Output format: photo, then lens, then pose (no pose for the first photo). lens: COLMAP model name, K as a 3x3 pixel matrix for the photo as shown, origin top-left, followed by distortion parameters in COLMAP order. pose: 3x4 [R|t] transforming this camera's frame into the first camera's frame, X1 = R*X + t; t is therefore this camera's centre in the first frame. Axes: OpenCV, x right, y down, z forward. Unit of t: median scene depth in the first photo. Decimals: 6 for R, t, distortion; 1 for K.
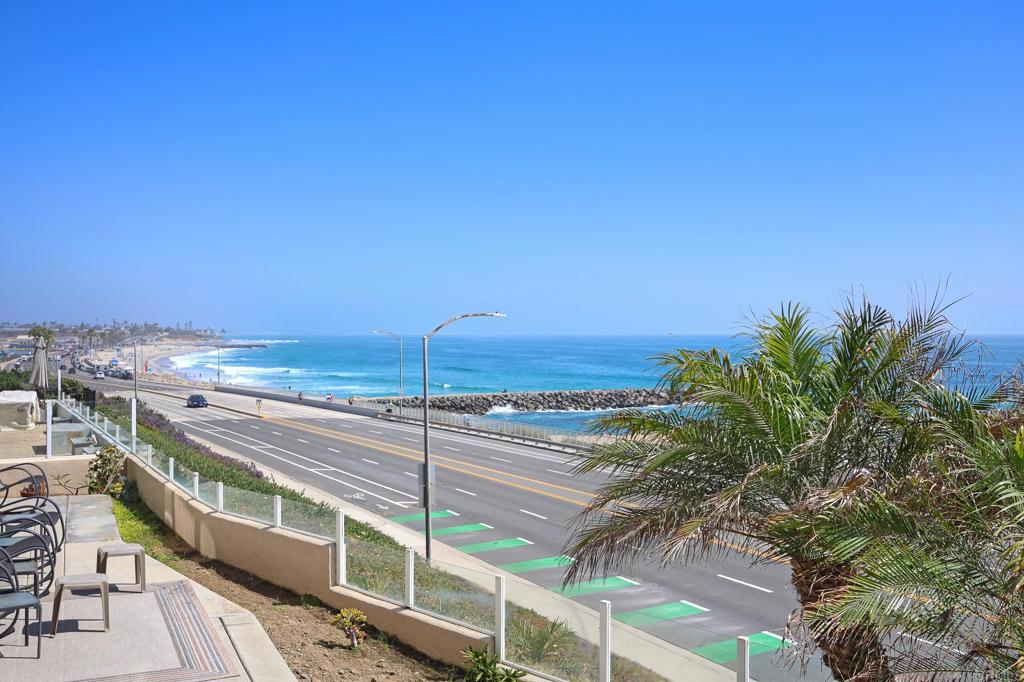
lens RADIAL K [[416.1, 0, 512.0], [0, 416.1, 341.0], [0, 0, 1]] dist [-0.001375, -0.000348]
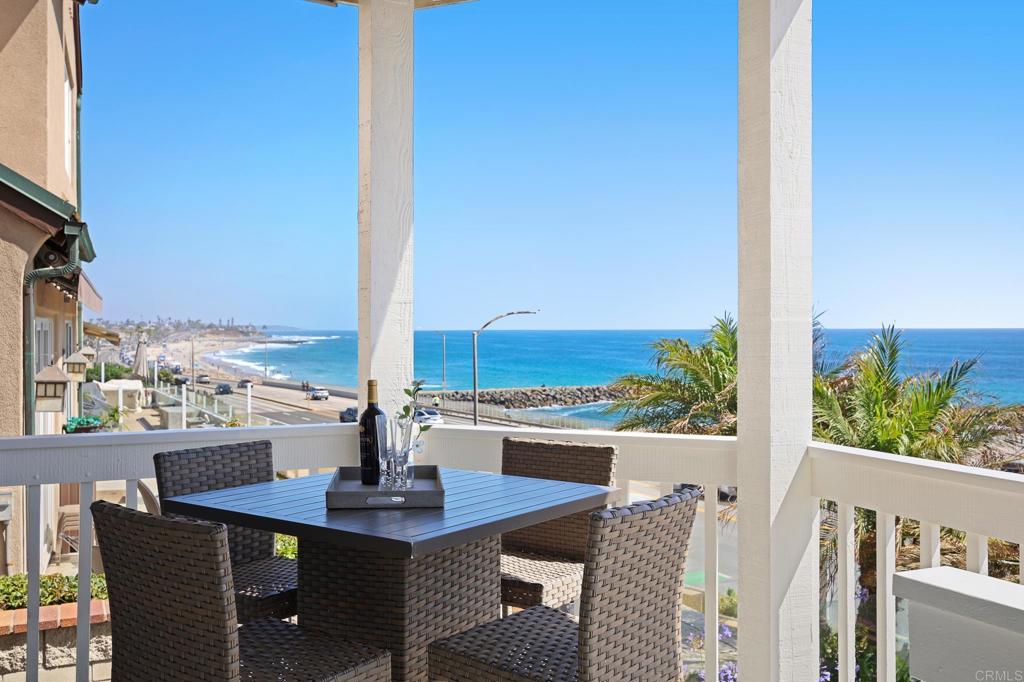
lens RADIAL K [[947.8, 0, 512.0], [0, 947.8, 341.0], [0, 0, 1]] dist [-0.000024, -0.001296]
pose [[0.999997, -0.001888, 0.001361, -0.097036], [0.001893, 0.999991, -0.003737, 0.019622], [-0.001354, 0.003740, 0.999992, -1.318959]]
